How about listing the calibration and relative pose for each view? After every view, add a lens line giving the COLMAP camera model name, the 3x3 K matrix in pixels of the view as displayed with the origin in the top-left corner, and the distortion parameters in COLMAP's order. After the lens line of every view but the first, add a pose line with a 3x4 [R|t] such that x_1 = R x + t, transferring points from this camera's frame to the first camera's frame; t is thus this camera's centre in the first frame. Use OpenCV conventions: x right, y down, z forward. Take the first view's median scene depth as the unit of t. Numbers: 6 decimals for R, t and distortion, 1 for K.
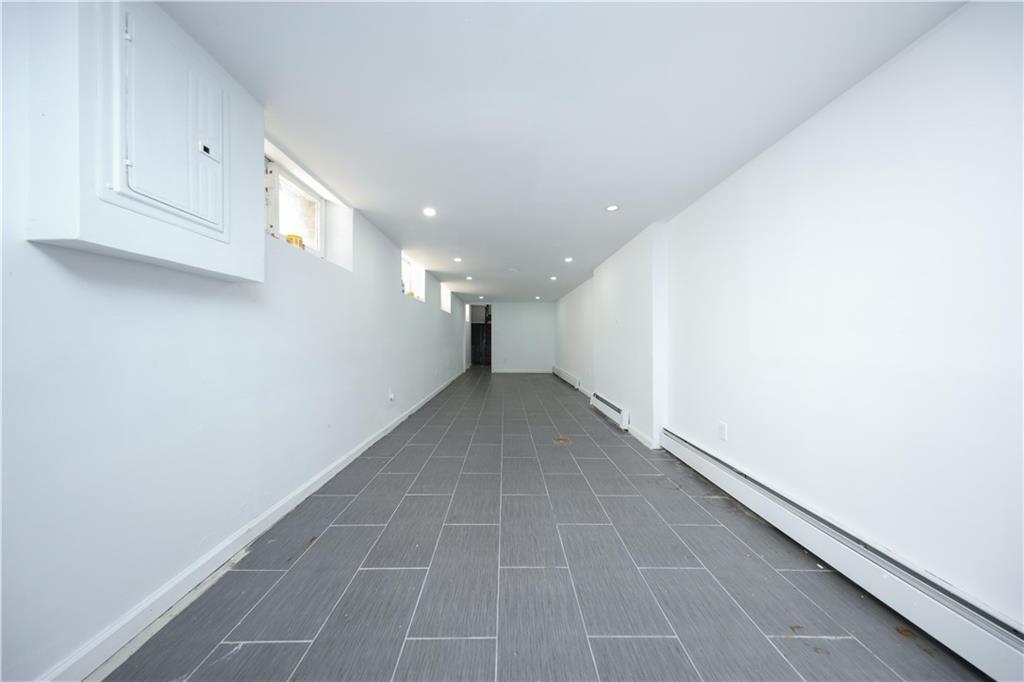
lens RADIAL K [[294.7, 0, 509.3], [0, 294.7, 341.7], [0, 0, 1]] dist [0.000107, -0.000077]
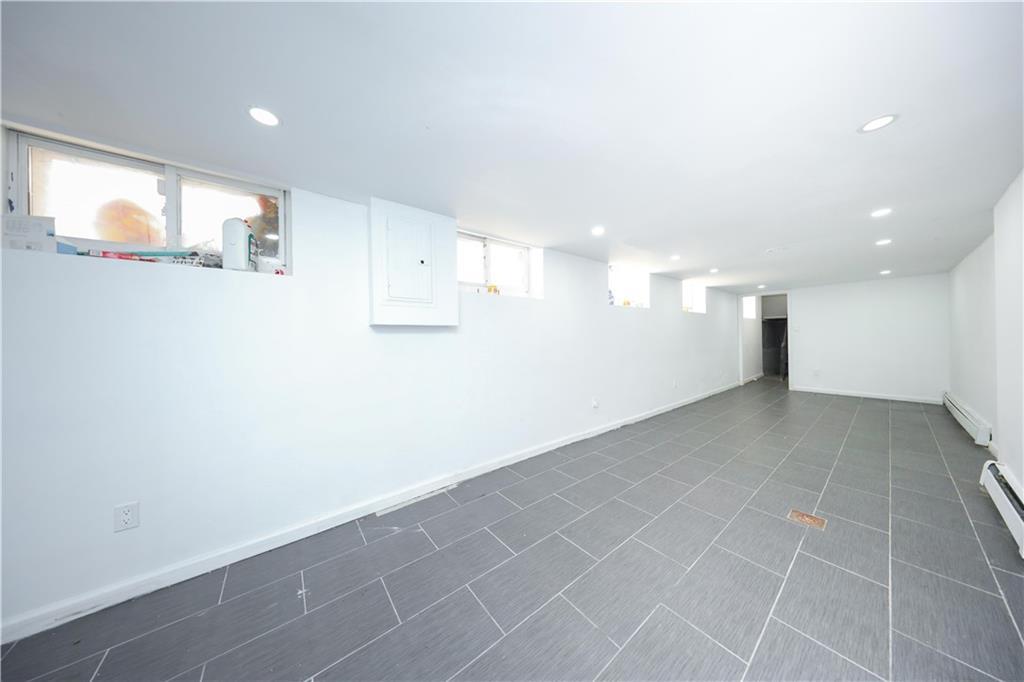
lens RADIAL K [[294.7, 0, 504.9], [0, 294.7, 344.0], [0, 0, 1]] dist [0.000107, -0.000077]
pose [[0.602858, -0.000298, -0.797849, 0.246427], [0.009865, 0.999926, 0.007081, -0.041829], [0.797788, -0.012139, 0.602816, 0.087086]]
